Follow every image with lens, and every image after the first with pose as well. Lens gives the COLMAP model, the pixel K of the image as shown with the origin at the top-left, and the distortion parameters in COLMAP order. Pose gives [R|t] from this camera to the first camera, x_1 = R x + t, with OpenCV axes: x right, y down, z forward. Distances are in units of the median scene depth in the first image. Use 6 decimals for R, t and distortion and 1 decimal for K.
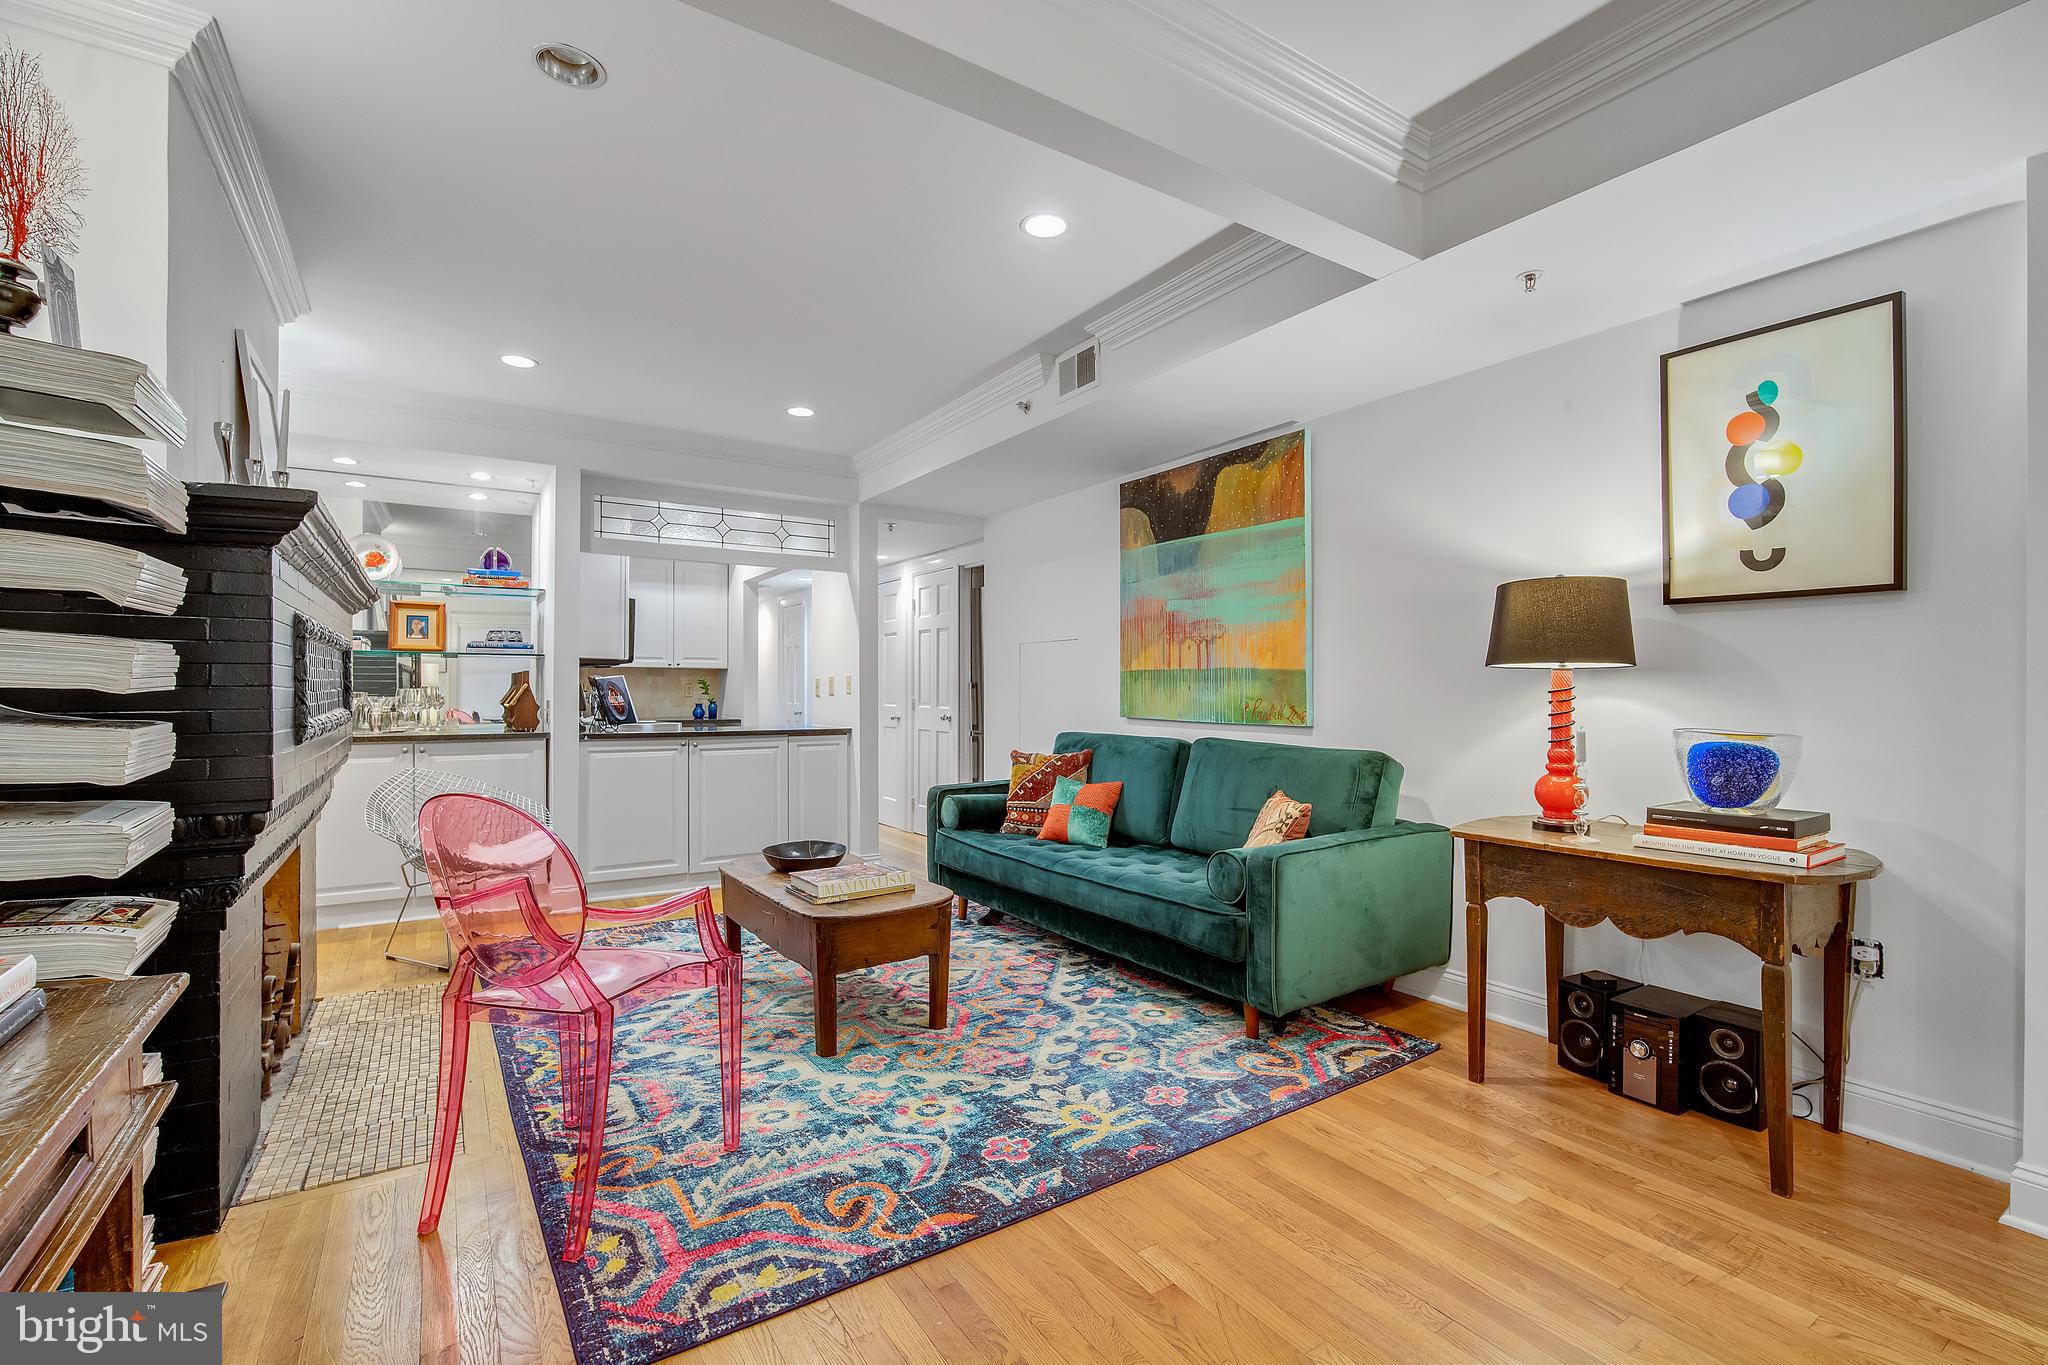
lens RADIAL K [[868.4, 0, 1027.8], [0, 868.4, 689.8], [0, 0, 1]] dist [-0.008070, 0.002821]
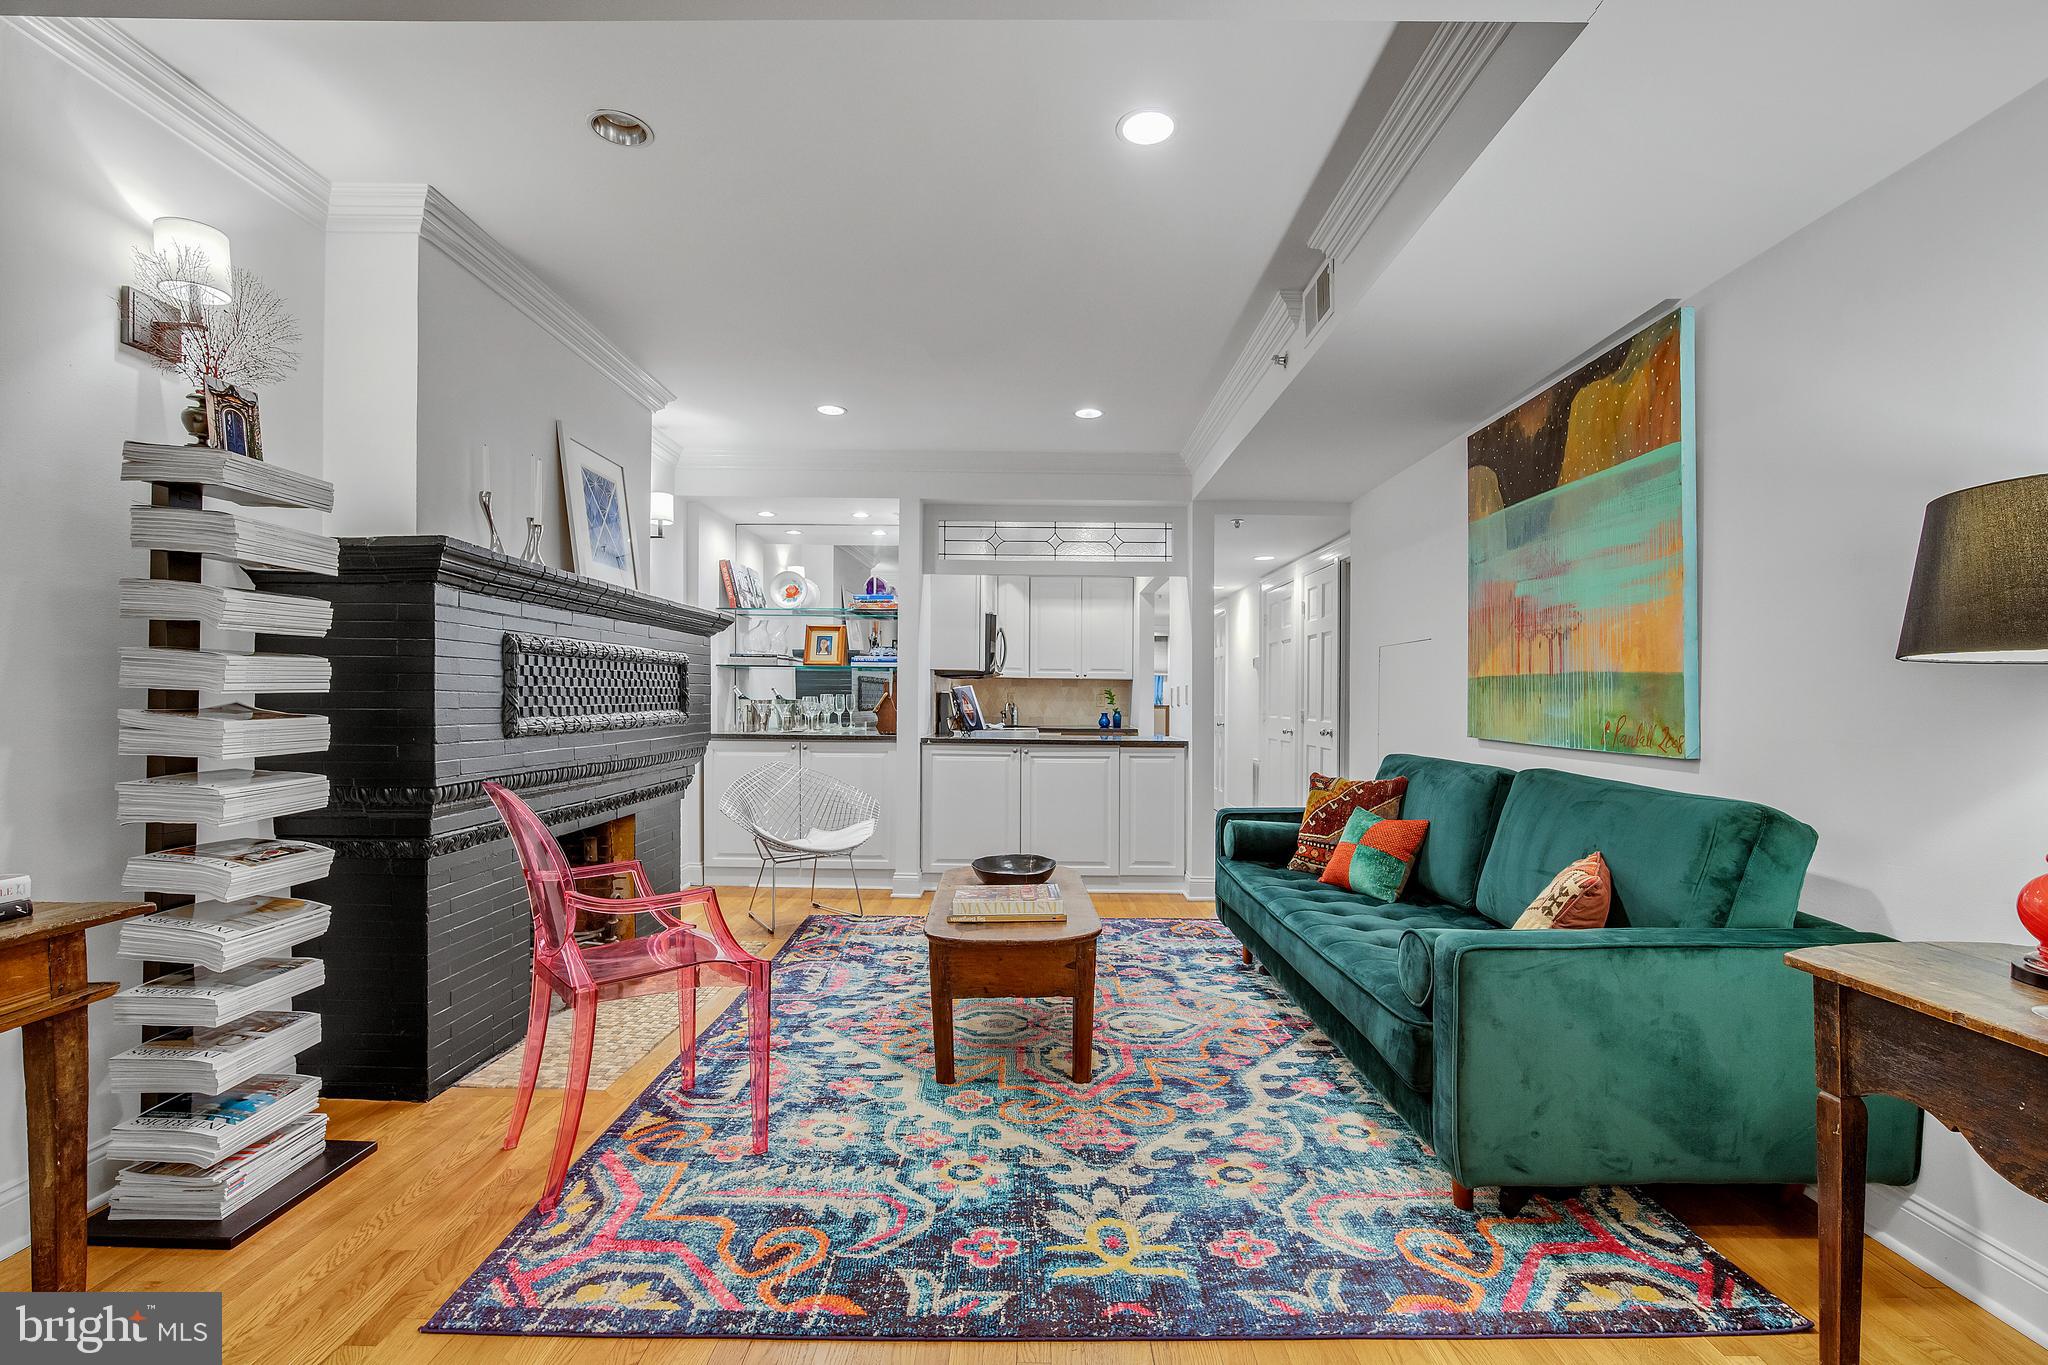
lens RADIAL K [[868.4, 0, 1053.2], [0, 868.4, 701.1], [0, 0, 1]] dist [-0.008070, 0.002821]
pose [[0.841167, 0.007419, -0.540725, 0.318329], [-0.007865, 0.999968, 0.001484, 0.001369], [0.540719, 0.003005, 0.841198, 0.220136]]
